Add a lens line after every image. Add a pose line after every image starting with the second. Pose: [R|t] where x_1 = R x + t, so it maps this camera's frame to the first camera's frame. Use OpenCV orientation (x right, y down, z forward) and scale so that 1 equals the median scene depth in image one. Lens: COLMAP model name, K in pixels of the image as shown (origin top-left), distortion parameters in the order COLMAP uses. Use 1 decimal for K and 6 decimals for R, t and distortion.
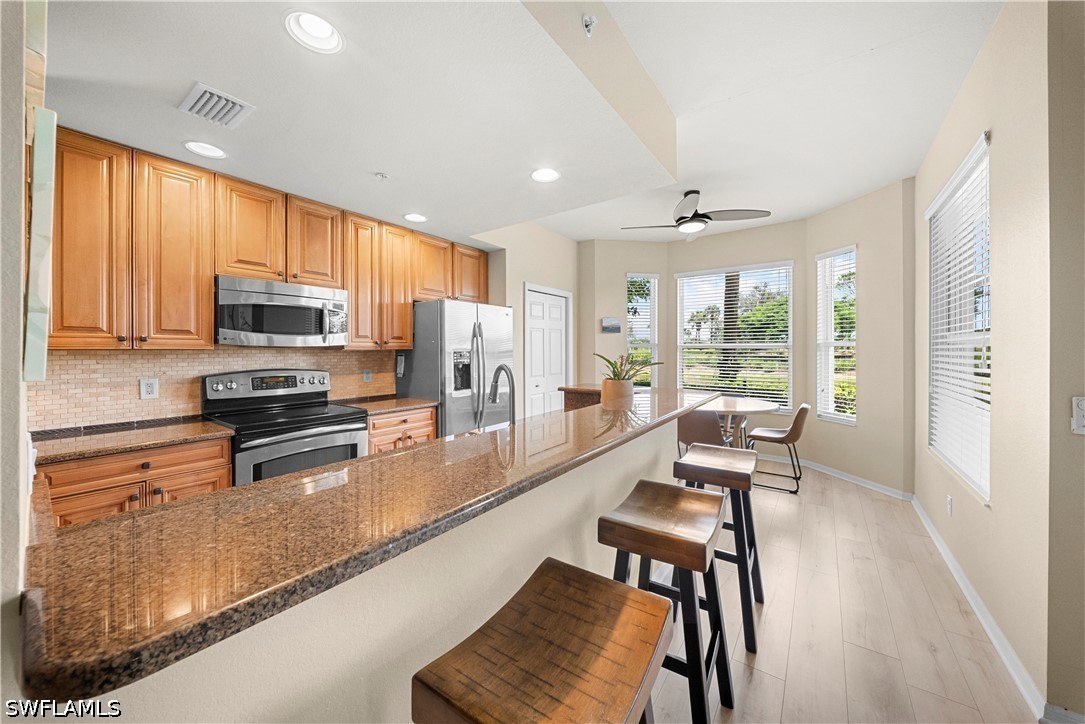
lens RADIAL K [[382.3, 0, 543.2], [0, 382.3, 353.3], [0, 0, 1]] dist [0.005238, -0.004583]
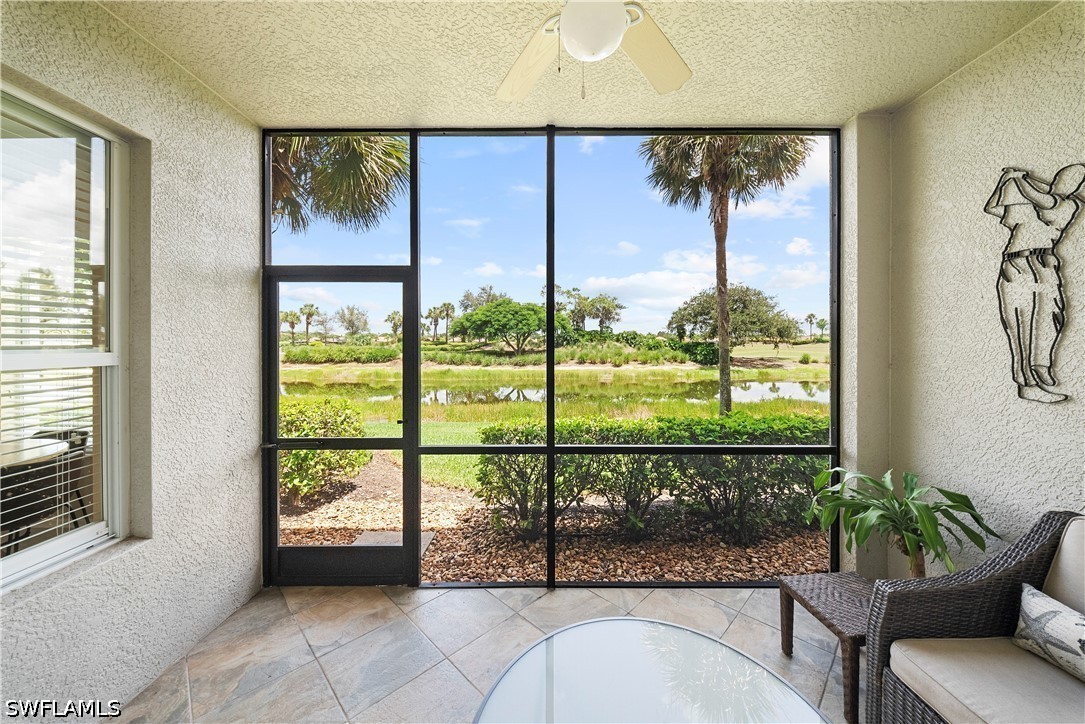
lens RADIAL K [[382.3, 0, 542.3], [0, 382.3, 345.9], [0, 0, 1]] dist [0.005238, -0.004583]
pose [[0.814176, 0.001271, 0.580617, 1.138042], [0.001792, 0.999987, -0.004702, -0.046205], [-0.580616, 0.004869, 0.814163, 0.070475]]
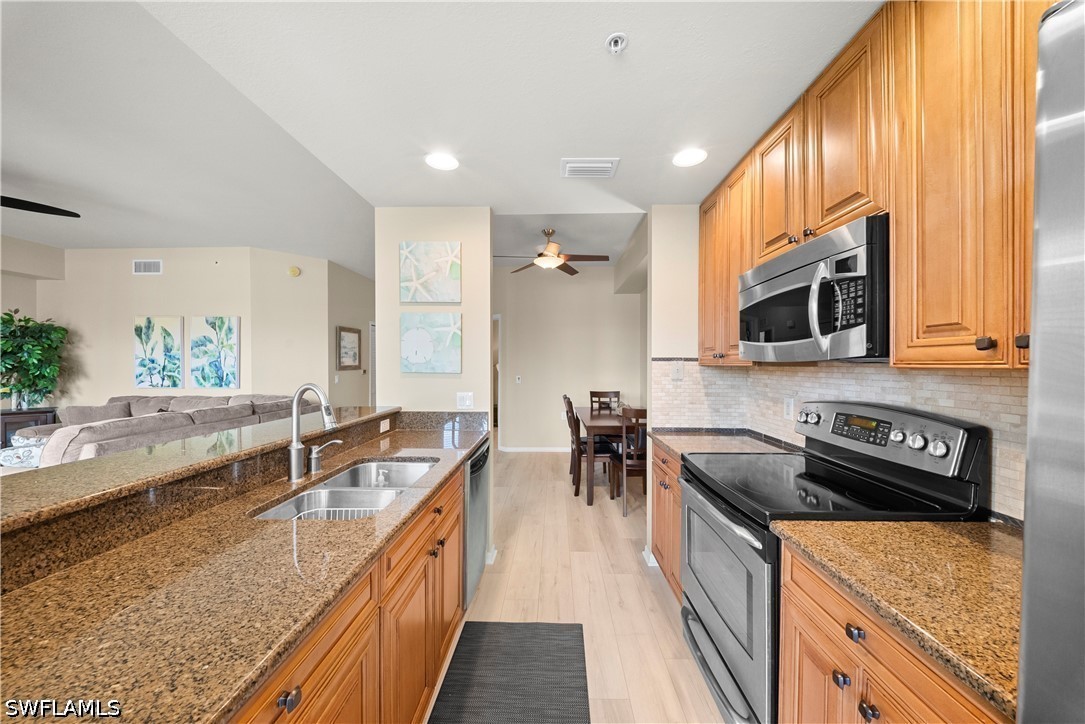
lens RADIAL K [[382.3, 0, 547.9], [0, 382.3, 366.9], [0, 0, 1]] dist [0.005238, -0.004583]
pose [[-0.823446, 0.007250, -0.567348, -0.027243], [-0.002794, 0.999854, 0.016833, -0.015553], [0.567387, 0.015446, -0.823306, 1.045844]]
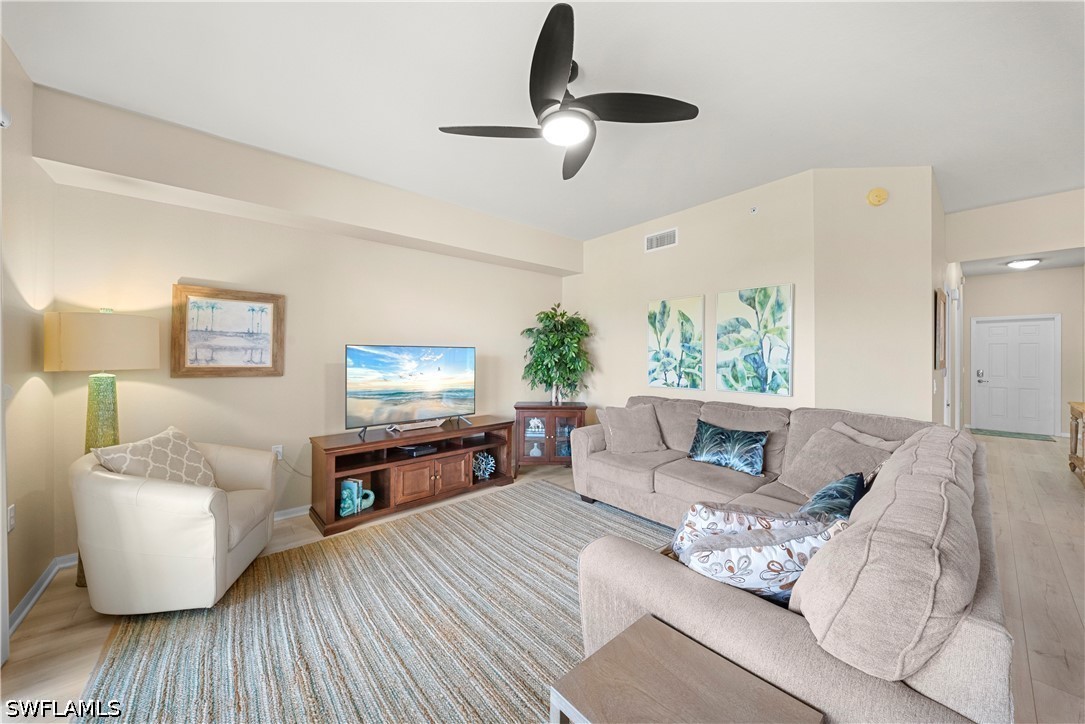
lens RADIAL K [[382.3, 0, 544.3], [0, 382.3, 356.9], [0, 0, 1]] dist [0.005238, -0.004583]
pose [[-0.972368, 0.002374, 0.233443, 0.517586], [0.004041, 0.999970, 0.006660, -0.009795], [-0.233420, 0.007419, -0.972348, 0.165372]]
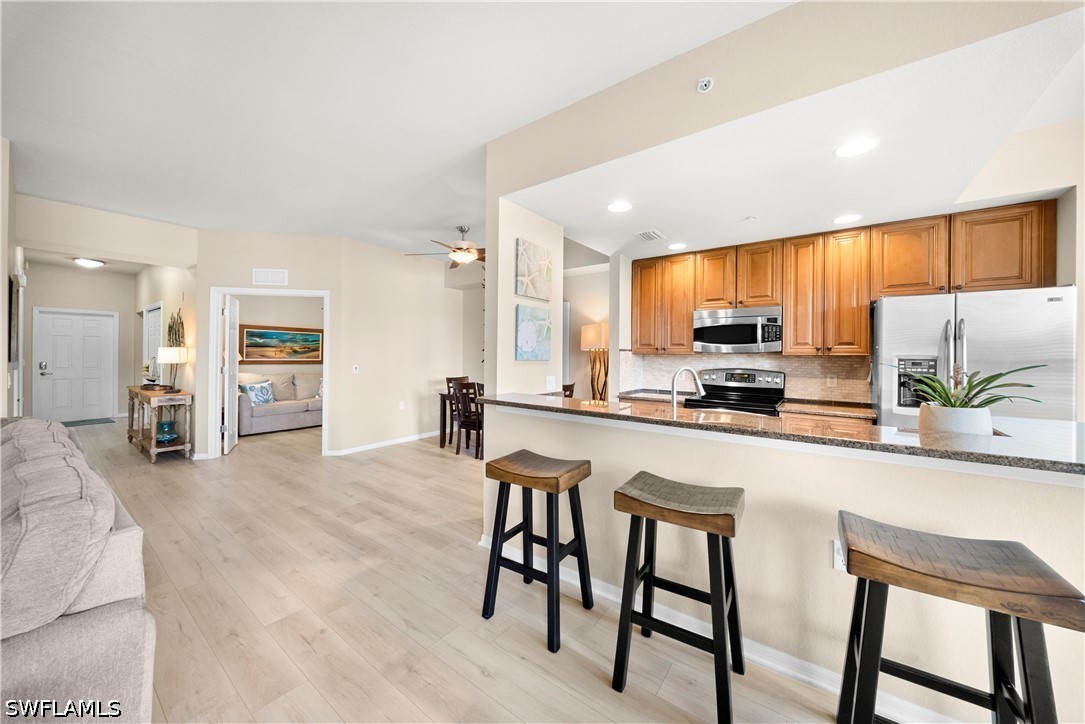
lens RADIAL K [[382.3, 0, 544.6], [0, 382.3, 353.5], [0, 0, 1]] dist [0.005238, -0.004583]
pose [[-0.020437, 0.004592, -0.999781, 0.645190], [-0.014603, 0.999881, 0.004891, -0.009308], [0.999684, 0.014700, -0.020367, 0.264462]]
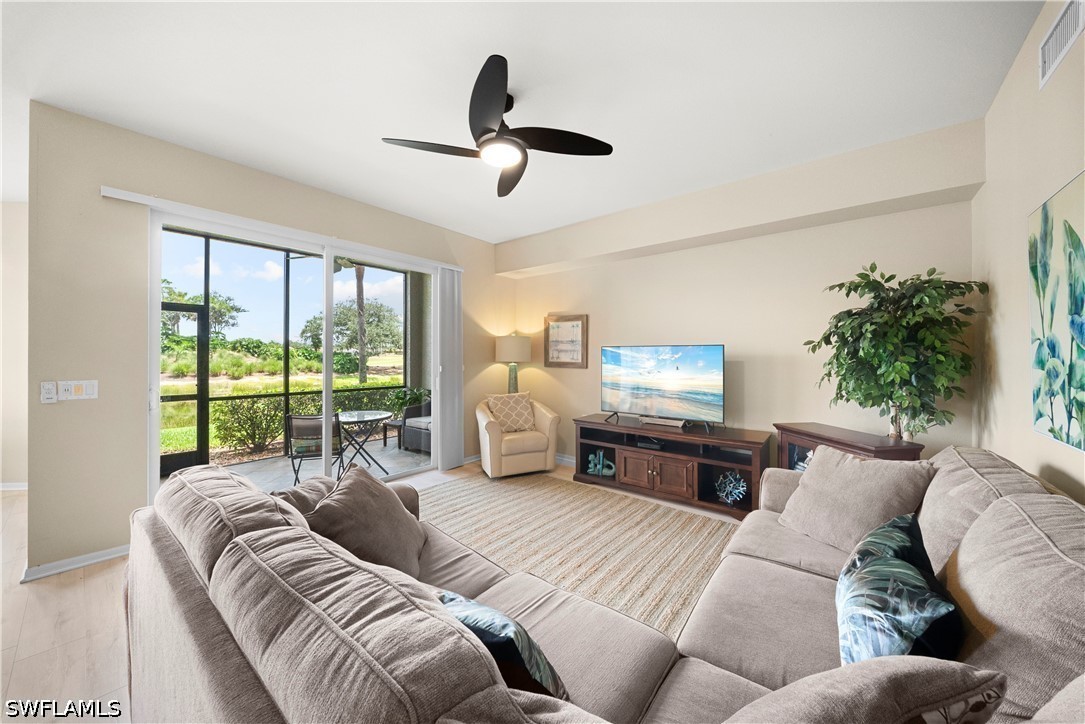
lens RADIAL K [[382.3, 0, 543.1], [0, 382.3, 357.0], [0, 0, 1]] dist [0.005238, -0.004583]
pose [[0.061364, 0.001991, 0.998113, -0.074924], [0.002166, 0.999995, -0.002128, 0.001118], [-0.998113, 0.002293, 0.061359, -0.576213]]
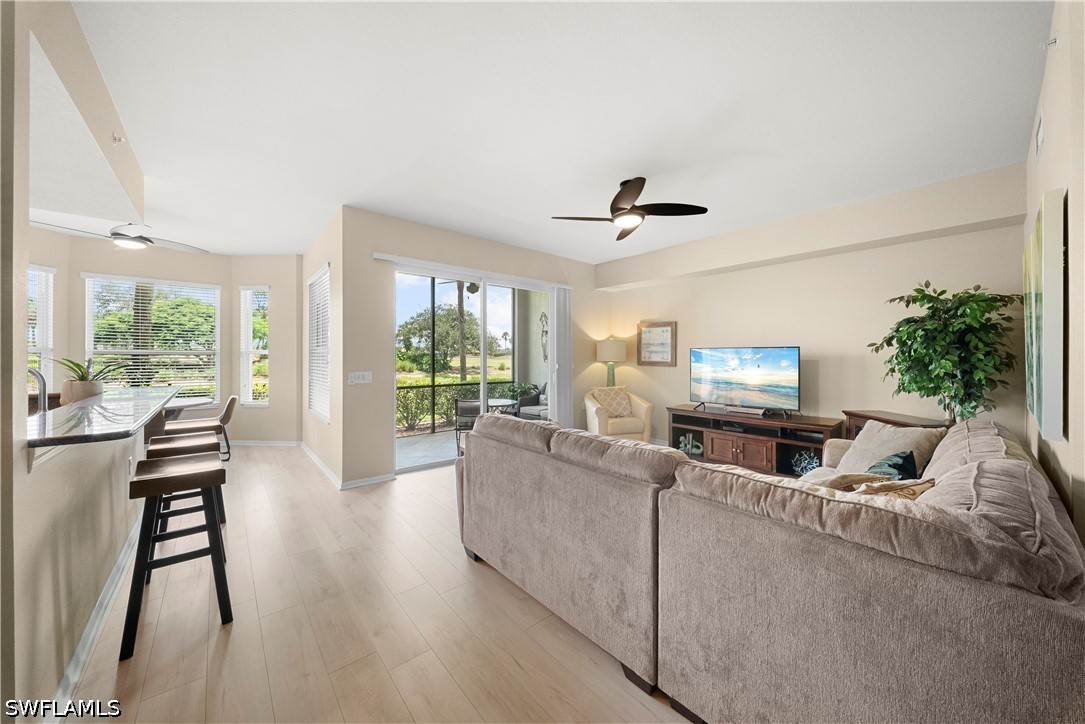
lens RADIAL K [[382.3, 0, 541.2], [0, 382.3, 355.8], [0, 0, 1]] dist [0.005238, -0.004583]
pose [[0.244146, 0.007446, 0.969710, -0.453037], [0.002795, 0.999961, -0.008382, 0.005675], [-0.969734, 0.004757, 0.244116, -0.481977]]
